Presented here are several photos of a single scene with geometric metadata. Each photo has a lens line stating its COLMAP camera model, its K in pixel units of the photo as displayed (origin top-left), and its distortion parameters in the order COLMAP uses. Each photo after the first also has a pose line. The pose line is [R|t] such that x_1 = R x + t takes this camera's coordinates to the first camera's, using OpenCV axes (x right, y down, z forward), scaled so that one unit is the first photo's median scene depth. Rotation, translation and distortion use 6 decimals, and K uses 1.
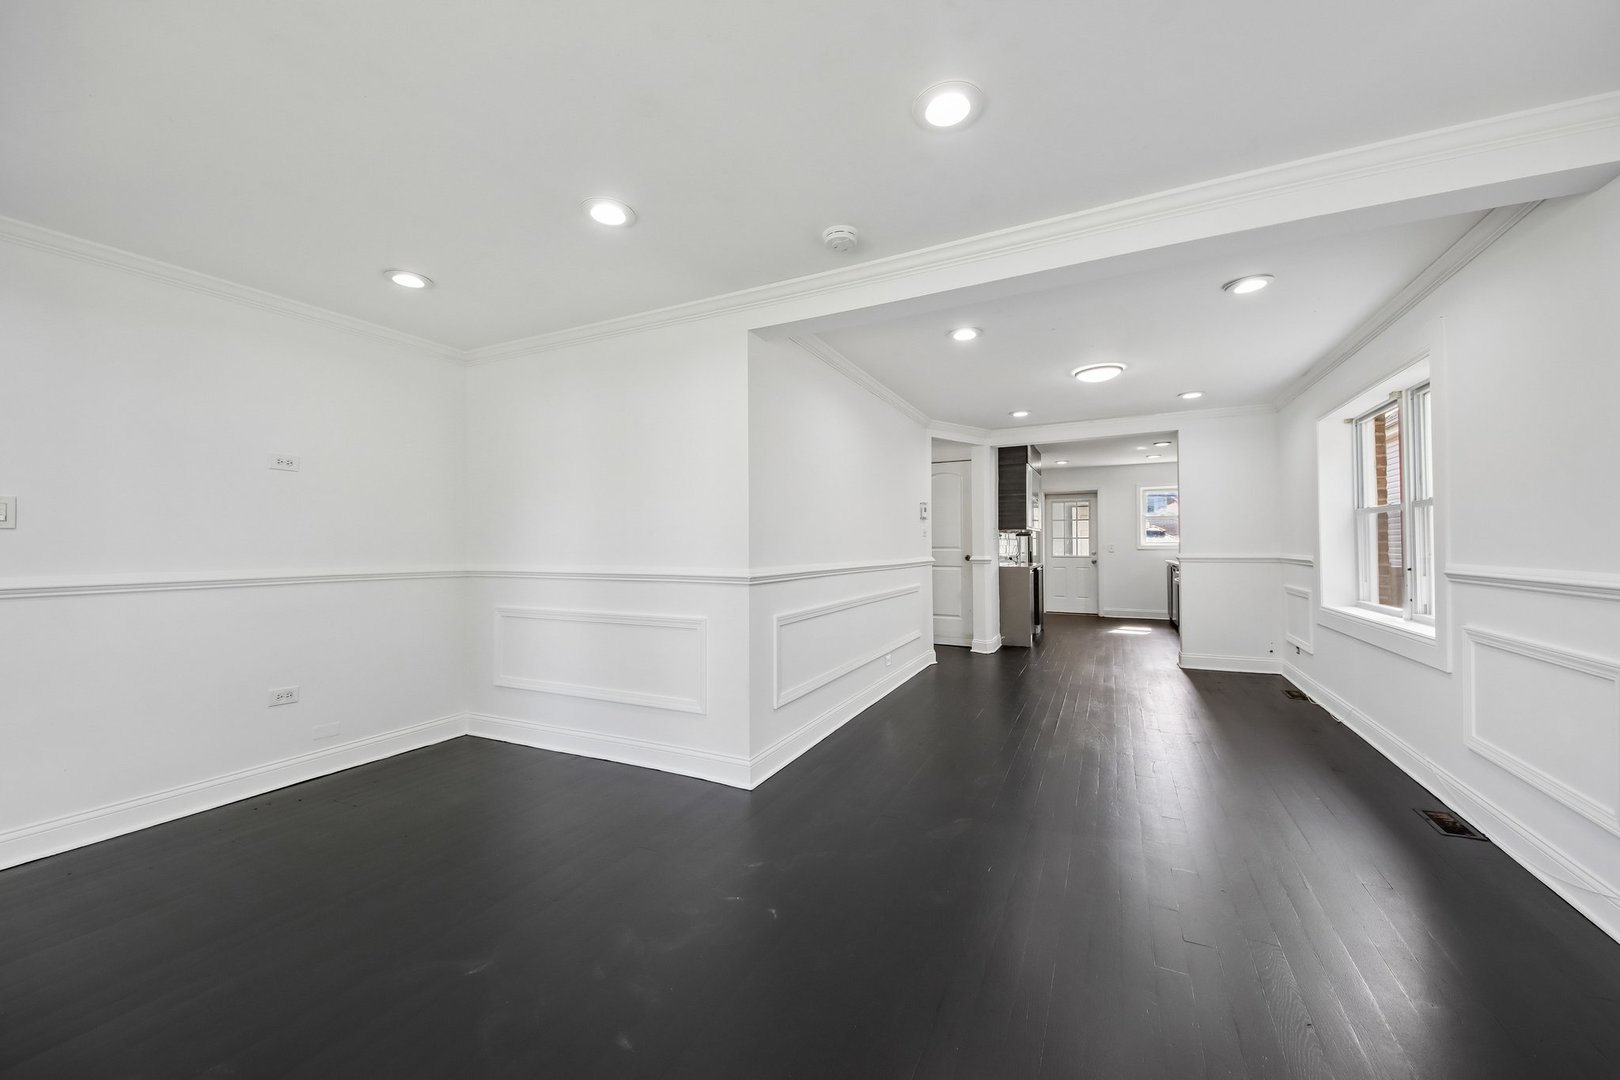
lens RADIAL K [[601.2, 0, 816.2], [0, 601.2, 542.8], [0, 0, 1]] dist [0.064124, -0.034986]
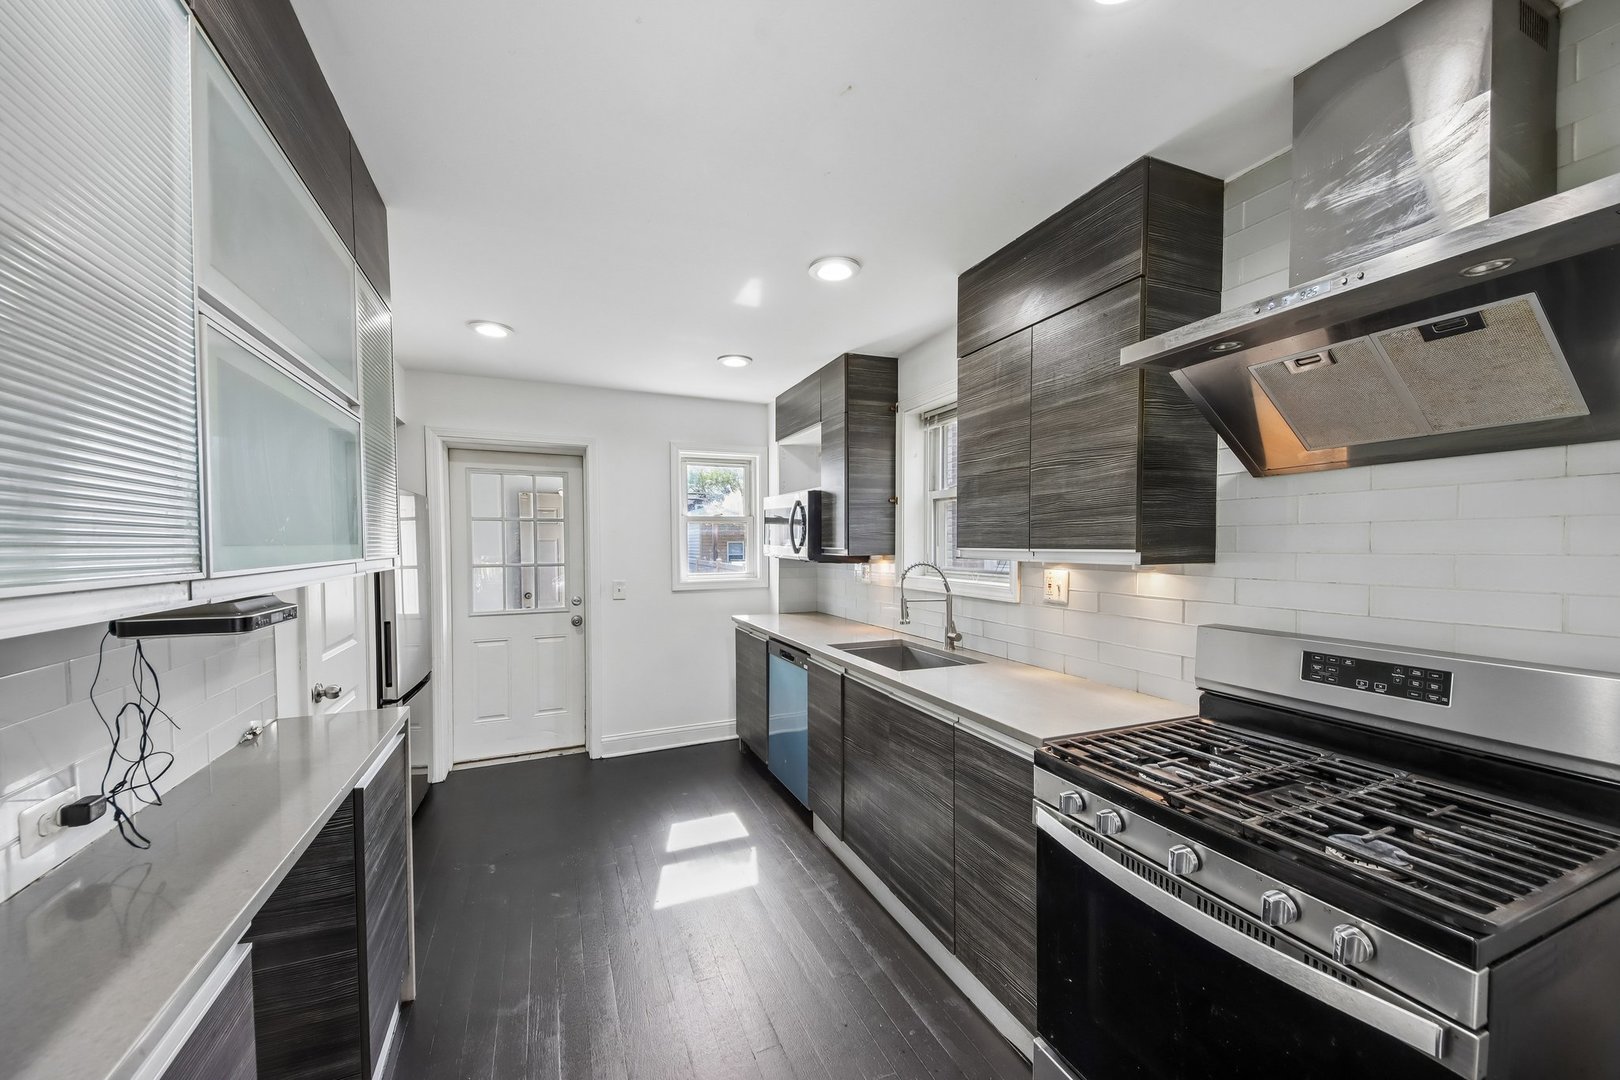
lens RADIAL K [[601.2, 0, 816.2], [0, 601.2, 542.8], [0, 0, 1]] dist [0.064124, -0.034986]
pose [[0.639503, -0.011307, 0.768706, 0.457747], [-0.013691, 0.999566, 0.026092, -0.066525], [-0.768667, -0.027211, 0.639070, 1.150367]]
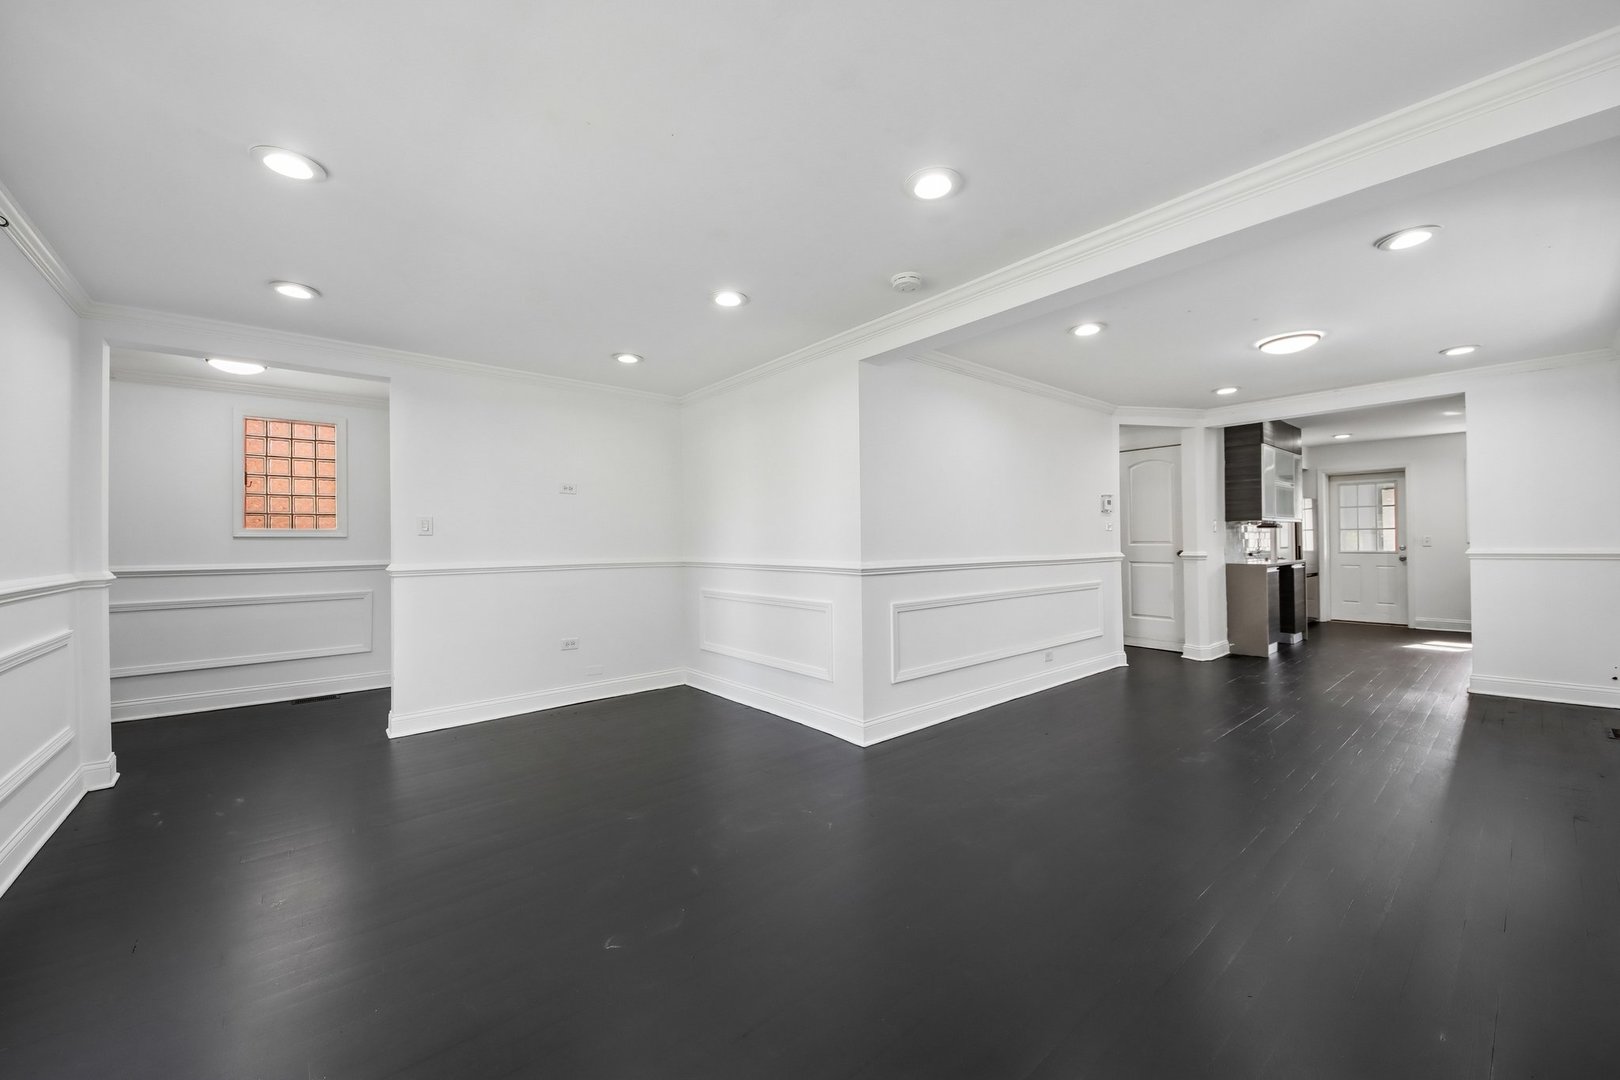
lens RADIAL K [[601.2, 0, 816.2], [0, 601.2, 542.8], [0, 0, 1]] dist [0.064124, -0.034986]
pose [[0.920946, -0.004474, -0.389665, 0.132485], [0.007811, 0.999945, 0.006979, -0.001665], [0.389612, -0.009471, 0.920930, -0.061600]]
